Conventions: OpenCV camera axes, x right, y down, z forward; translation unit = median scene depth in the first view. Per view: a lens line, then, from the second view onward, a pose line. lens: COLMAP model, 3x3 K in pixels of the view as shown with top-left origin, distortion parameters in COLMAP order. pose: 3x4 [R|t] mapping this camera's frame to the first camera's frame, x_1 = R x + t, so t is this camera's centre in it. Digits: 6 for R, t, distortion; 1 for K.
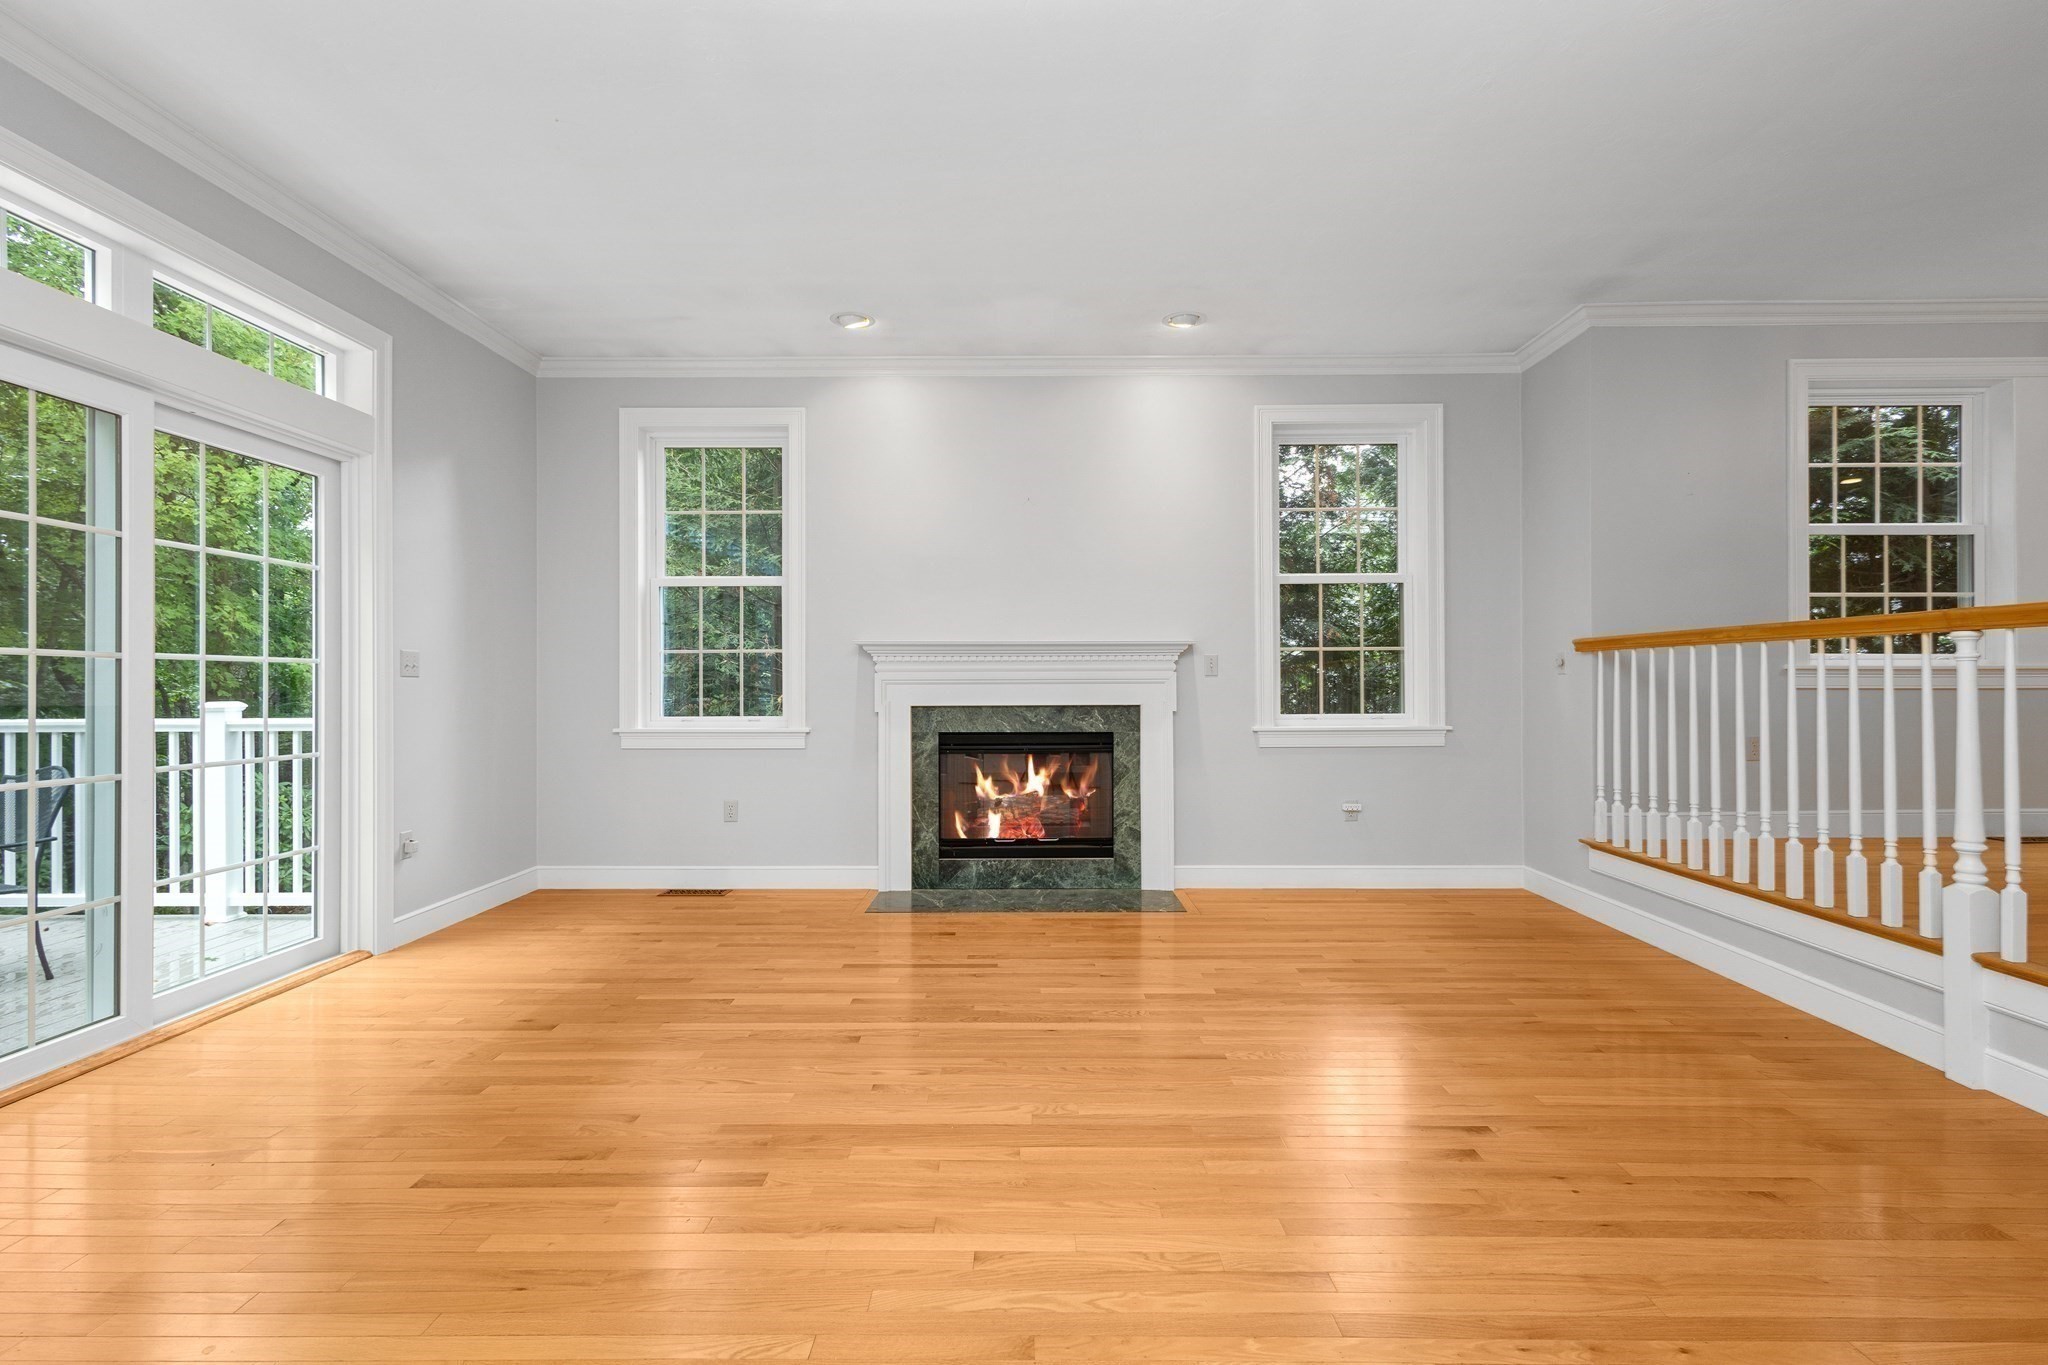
lens RADIAL K [[963.4, 0, 1024.0], [0, 963.4, 682.5], [0, 0, 1]] dist [0.014575, 0.000569]
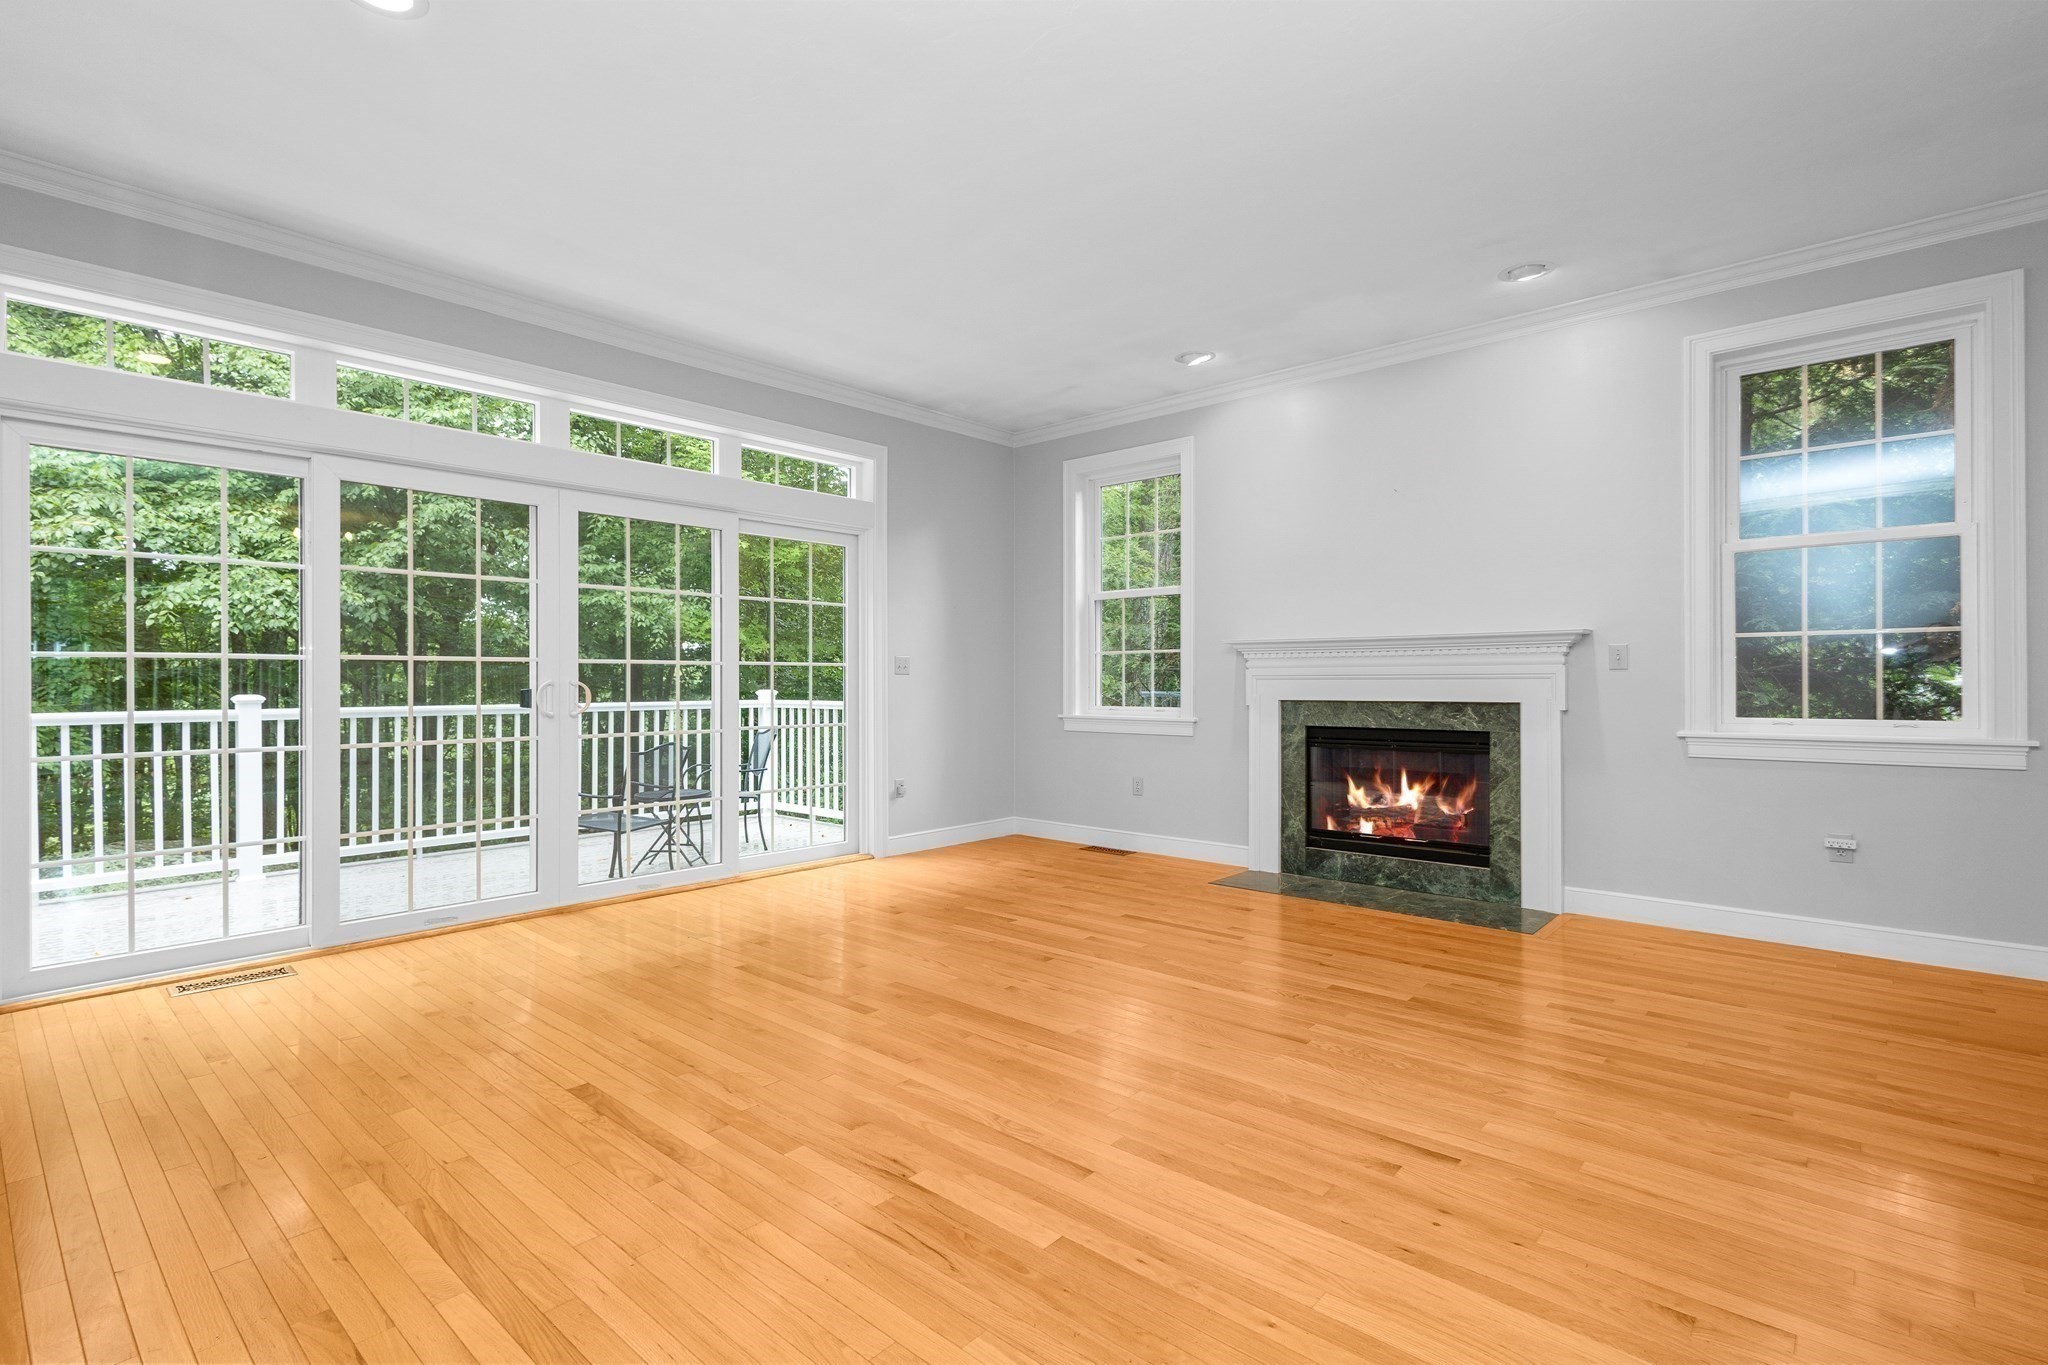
lens RADIAL K [[961.0, 0, 1024.0], [0, 961.0, 682.5], [0, 0, 1]] dist [0.004354, 0.000694]
pose [[0.749297, 0.002110, -0.662231, 0.373356], [0.001566, 0.999986, 0.004958, -0.000483], [0.662232, -0.004752, 0.749284, 0.020290]]
